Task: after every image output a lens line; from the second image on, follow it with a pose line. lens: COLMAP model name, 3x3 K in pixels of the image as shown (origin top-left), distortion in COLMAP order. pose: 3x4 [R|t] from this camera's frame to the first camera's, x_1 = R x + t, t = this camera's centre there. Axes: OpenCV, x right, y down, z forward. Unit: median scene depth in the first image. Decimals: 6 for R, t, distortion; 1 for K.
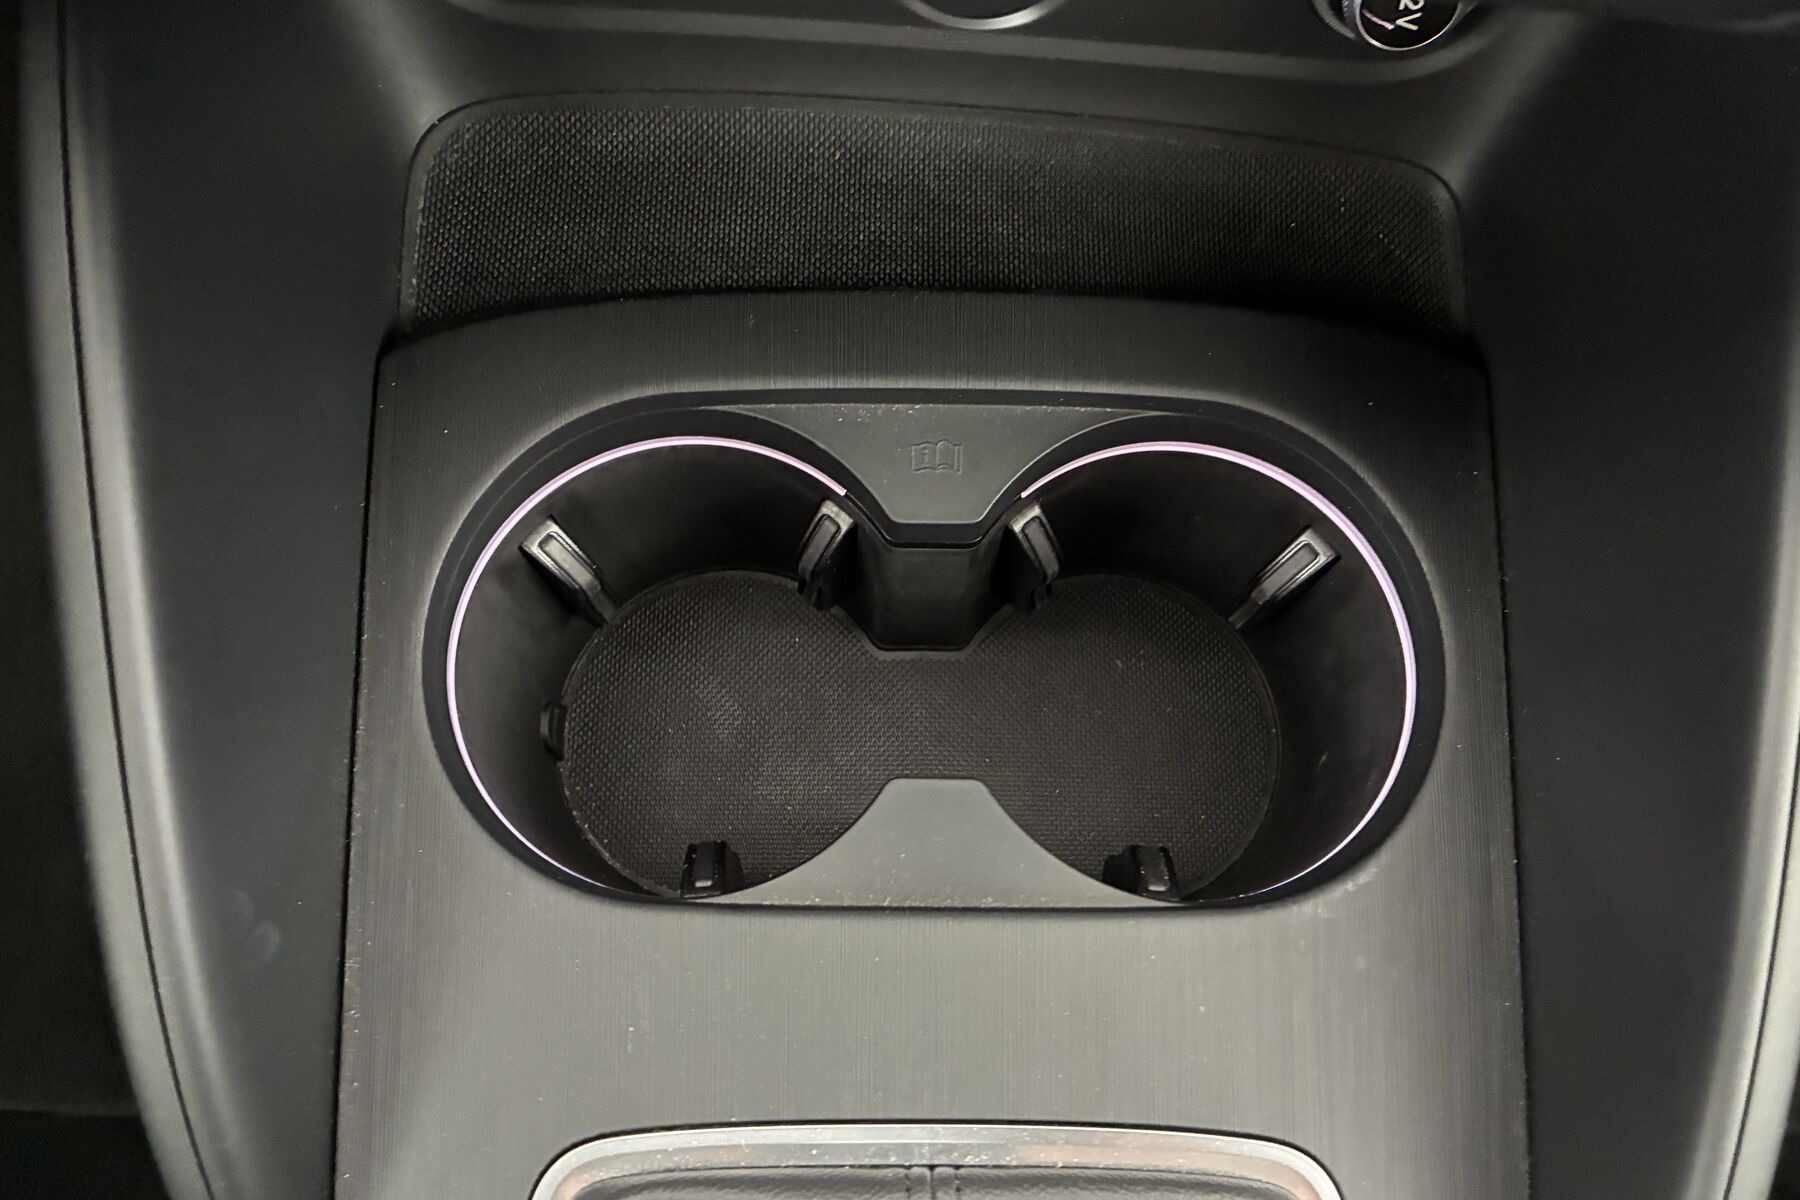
lens RADIAL K [[1371.5, 0, 904.0], [0, 1371.5, 588.0], [0, 0, 1]] dist [0.035989, -0.031192]
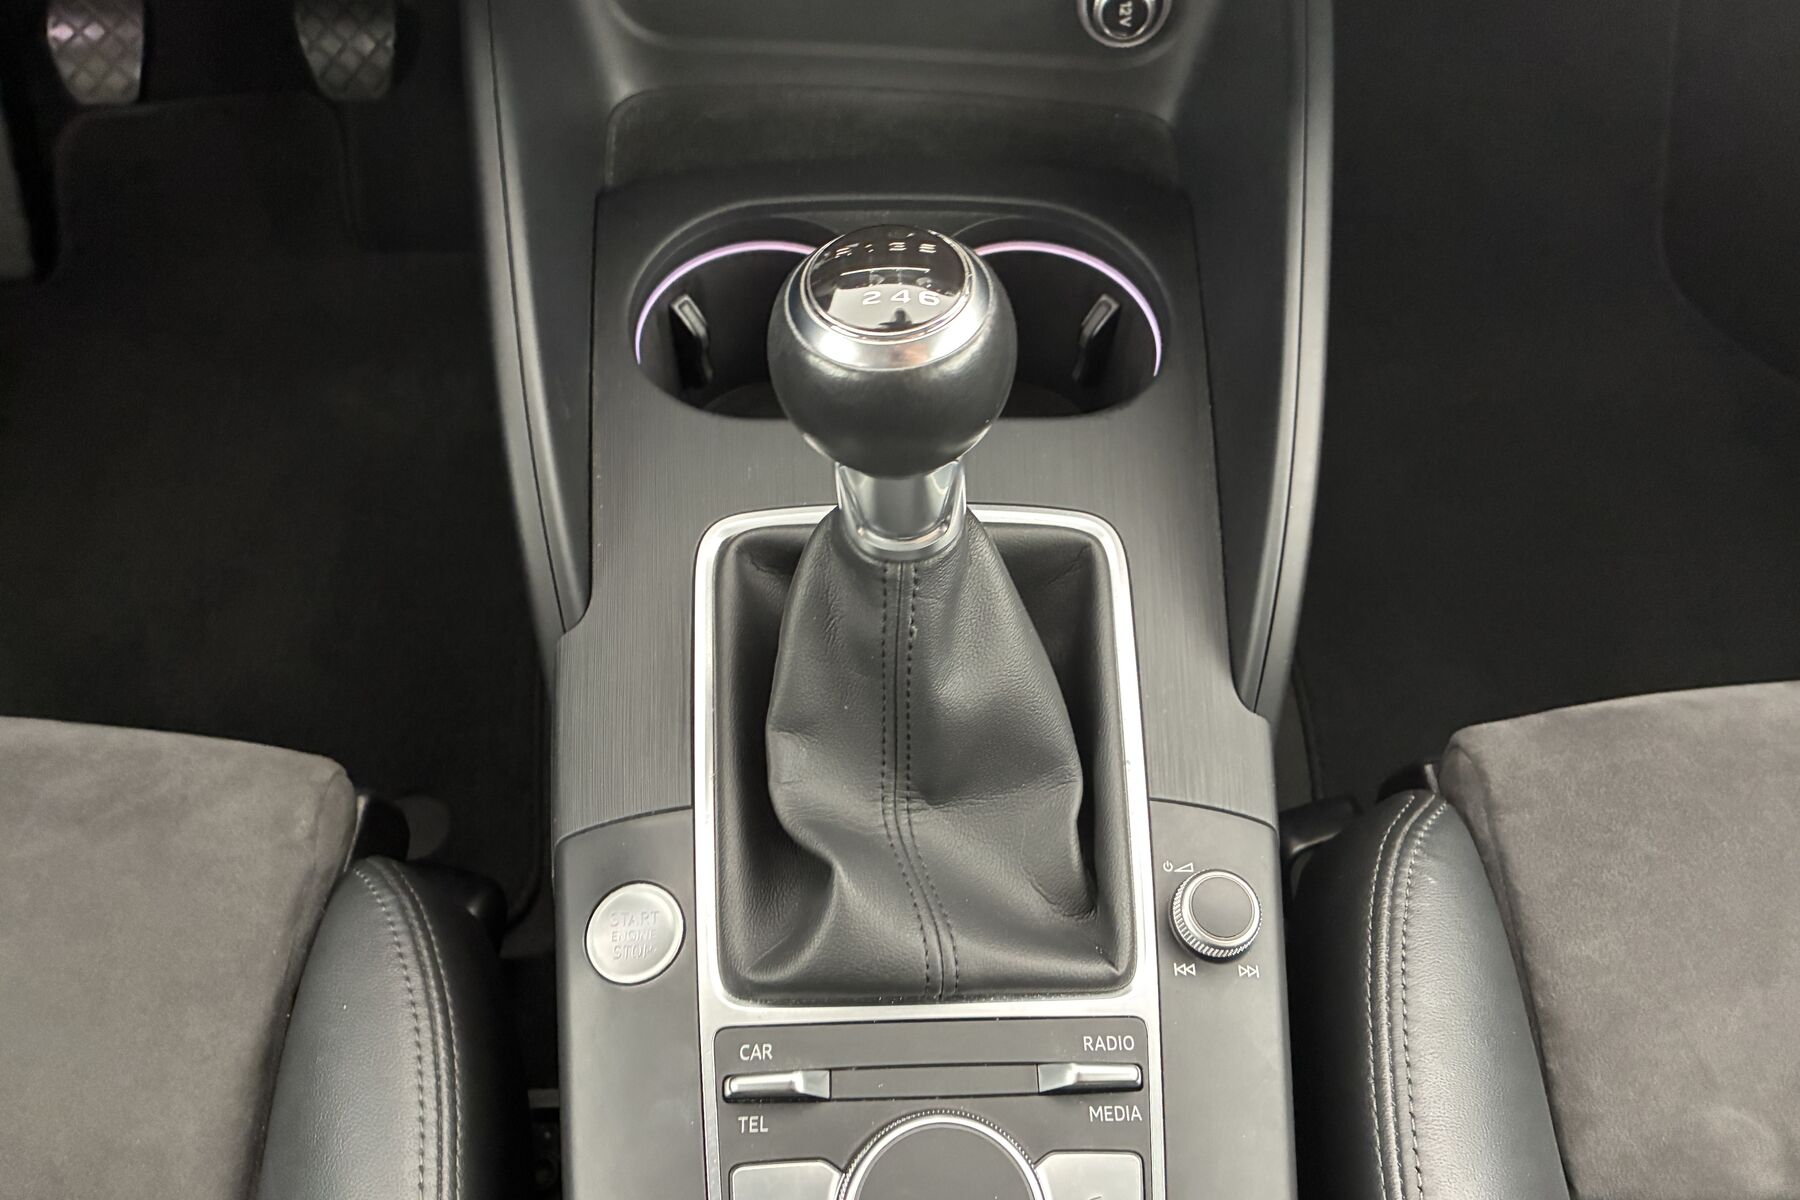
lens RADIAL K [[1371.5, 0, 910.6], [0, 1371.5, 590.7], [0, 0, 1]] dist [0.035989, -0.031192]
pose [[0.998982, -0.026058, 0.036832, -0.039075], [0.033924, 0.972026, -0.232410, 0.765588], [-0.029746, 0.233423, 0.971920, -0.673224]]
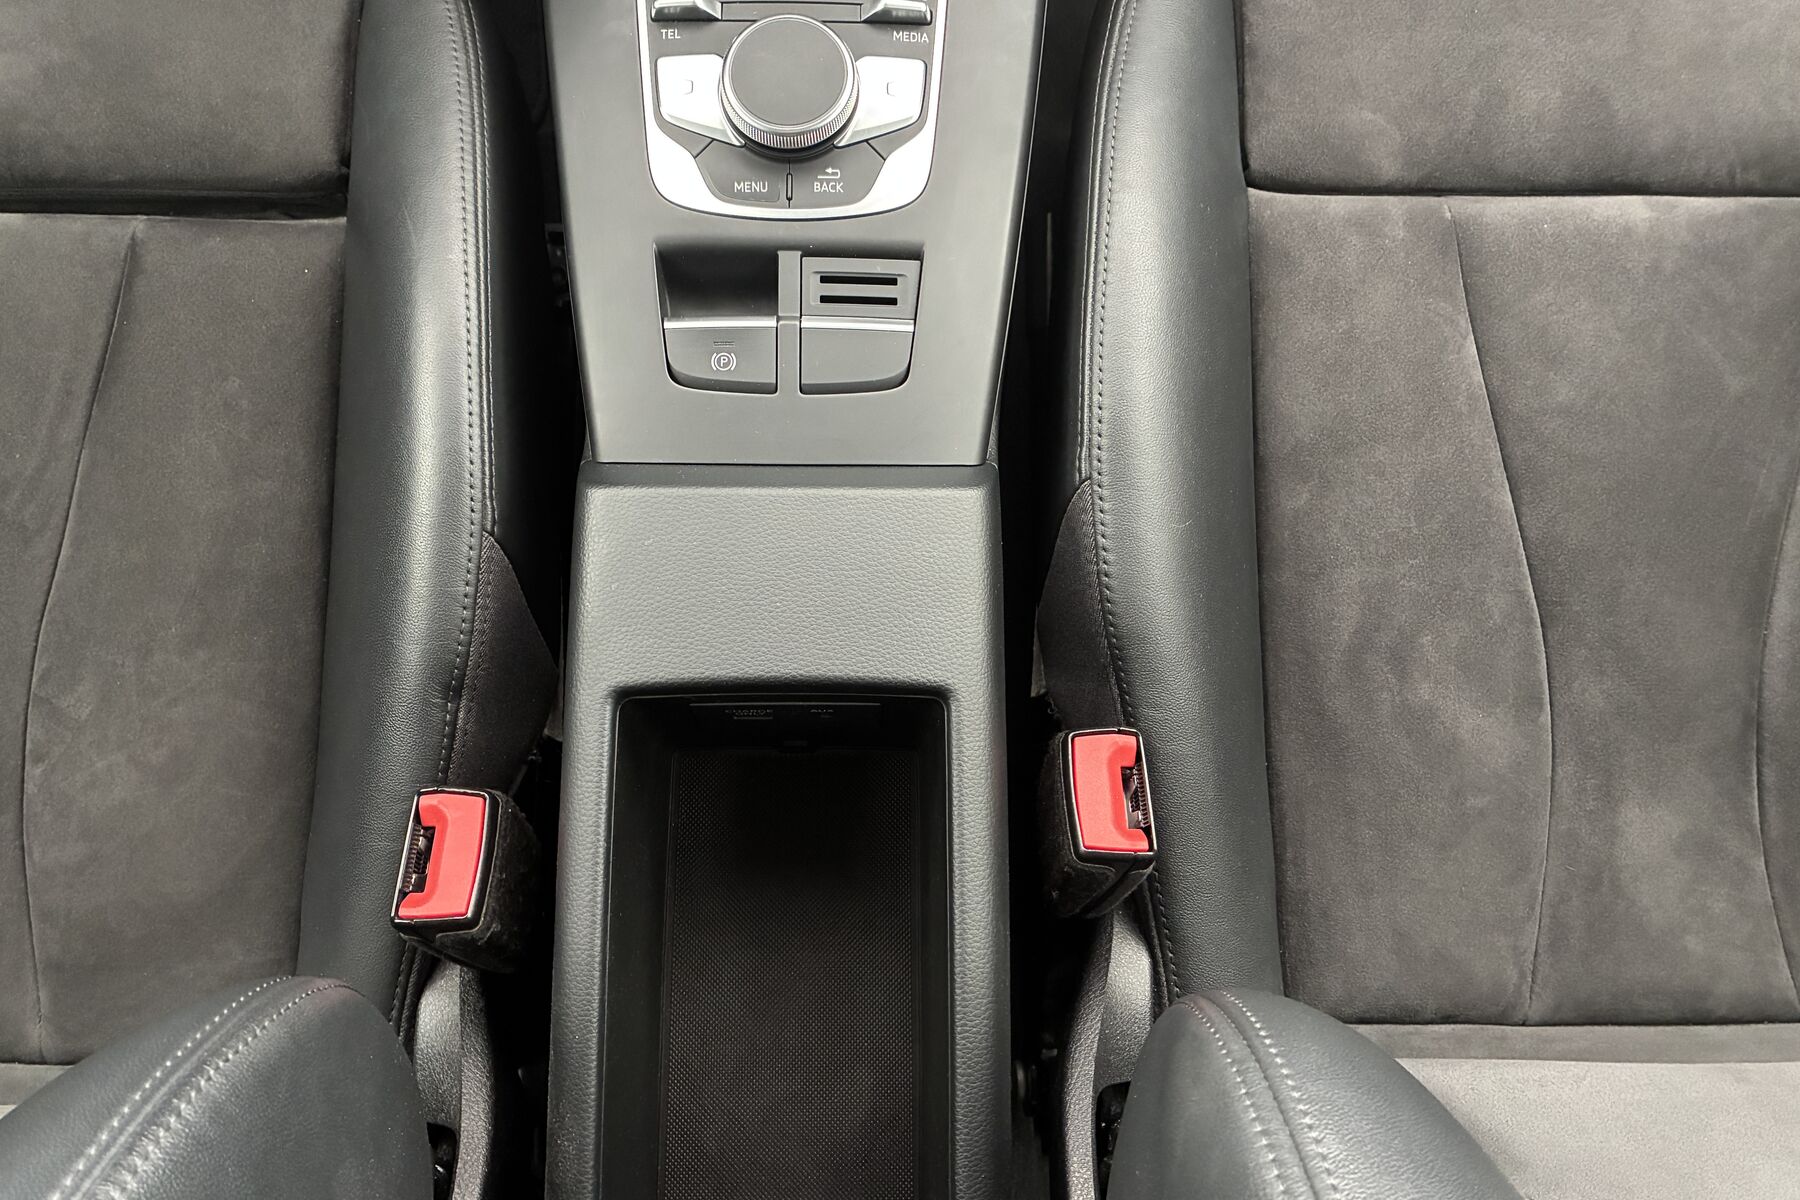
lens RADIAL K [[1371.5, 0, 897.2], [0, 1371.5, 568.9], [0, 0, 1]] dist [0.035989, -0.031192]
pose [[0.999989, -0.004508, -0.000834, 0.161577], [0.004561, 0.996714, 0.080867, 1.520683], [0.000466, -0.080870, 0.996725, -1.292132]]
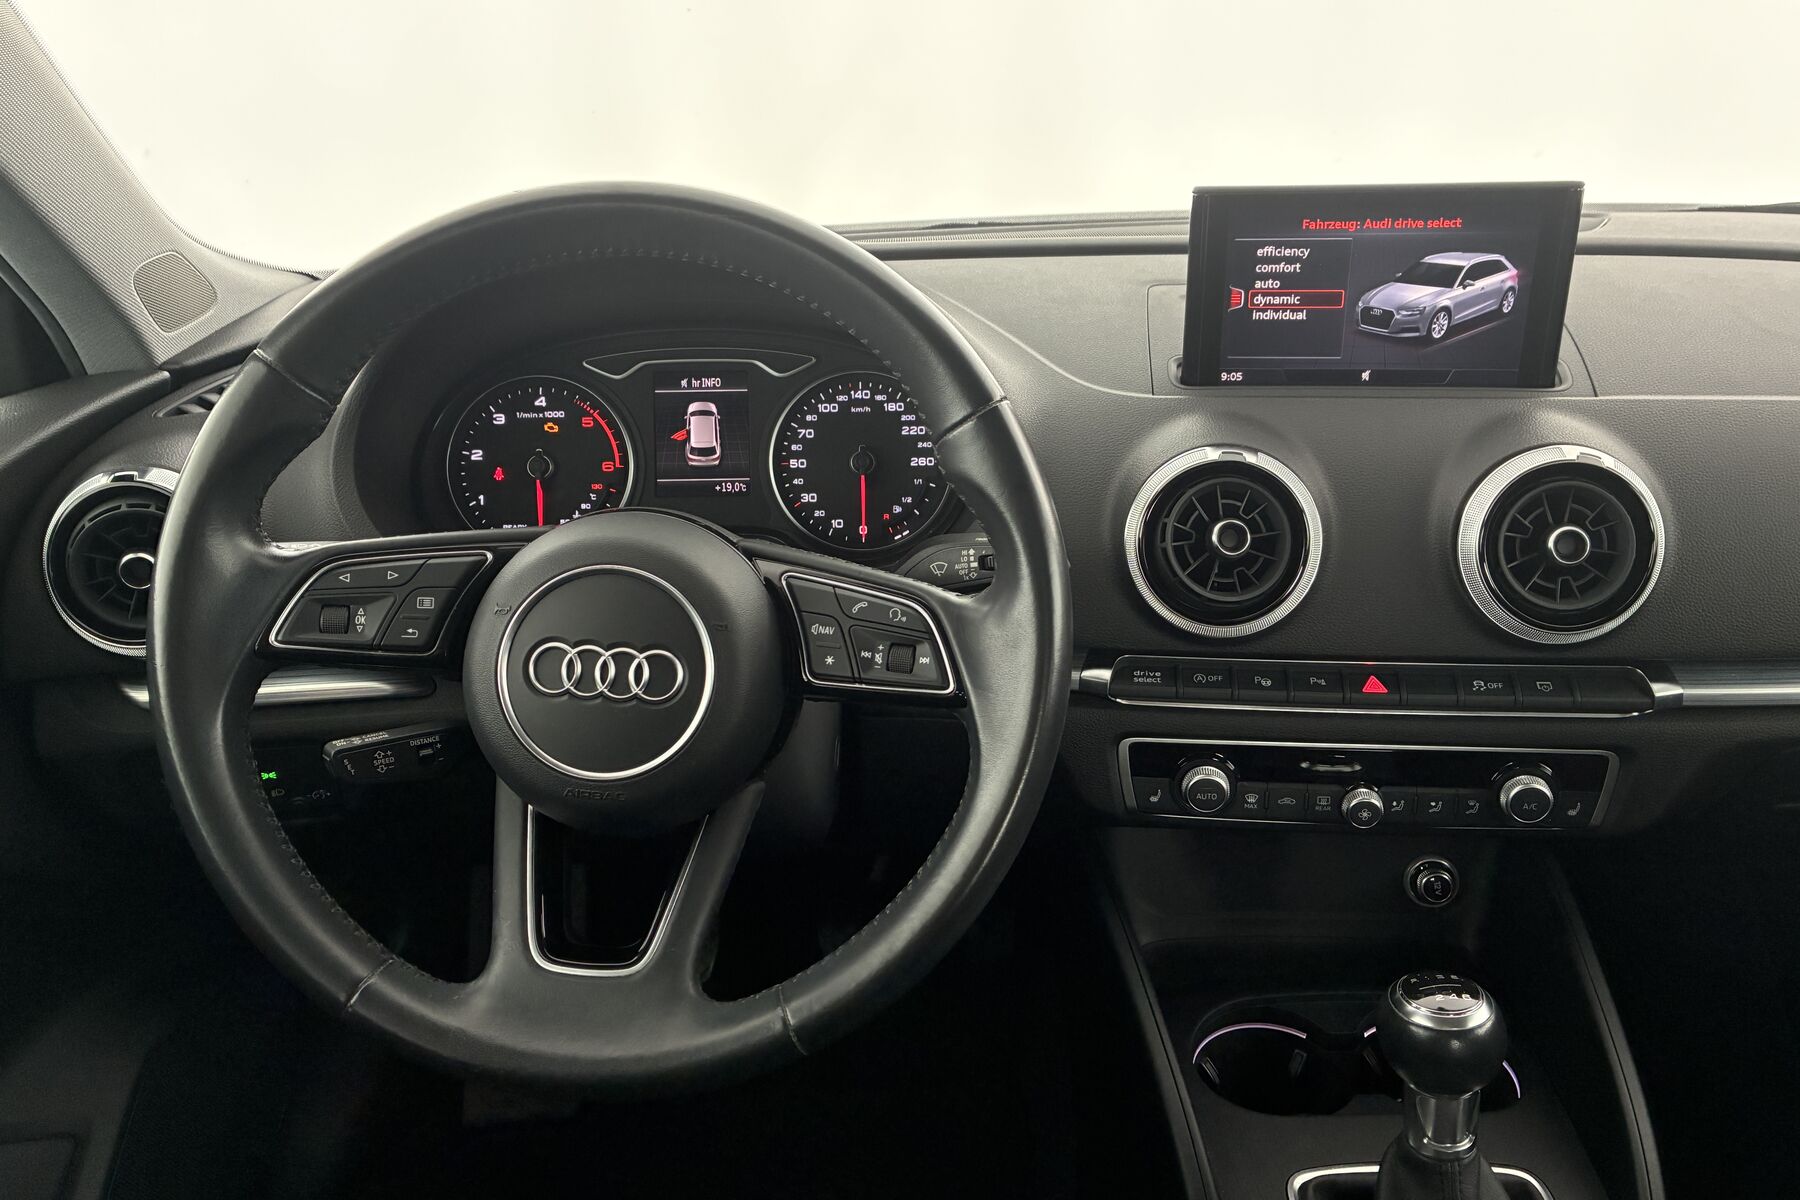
lens RADIAL K [[1371.5, 0, 900.2], [0, 1371.5, 584.8], [0, 0, 1]] dist [0.035989, -0.031192]
pose [[0.999002, -0.044588, 0.002636, -0.883993], [0.030146, 0.629532, -0.776389, 1.615479], [0.032958, 0.775694, 0.630248, -1.697969]]
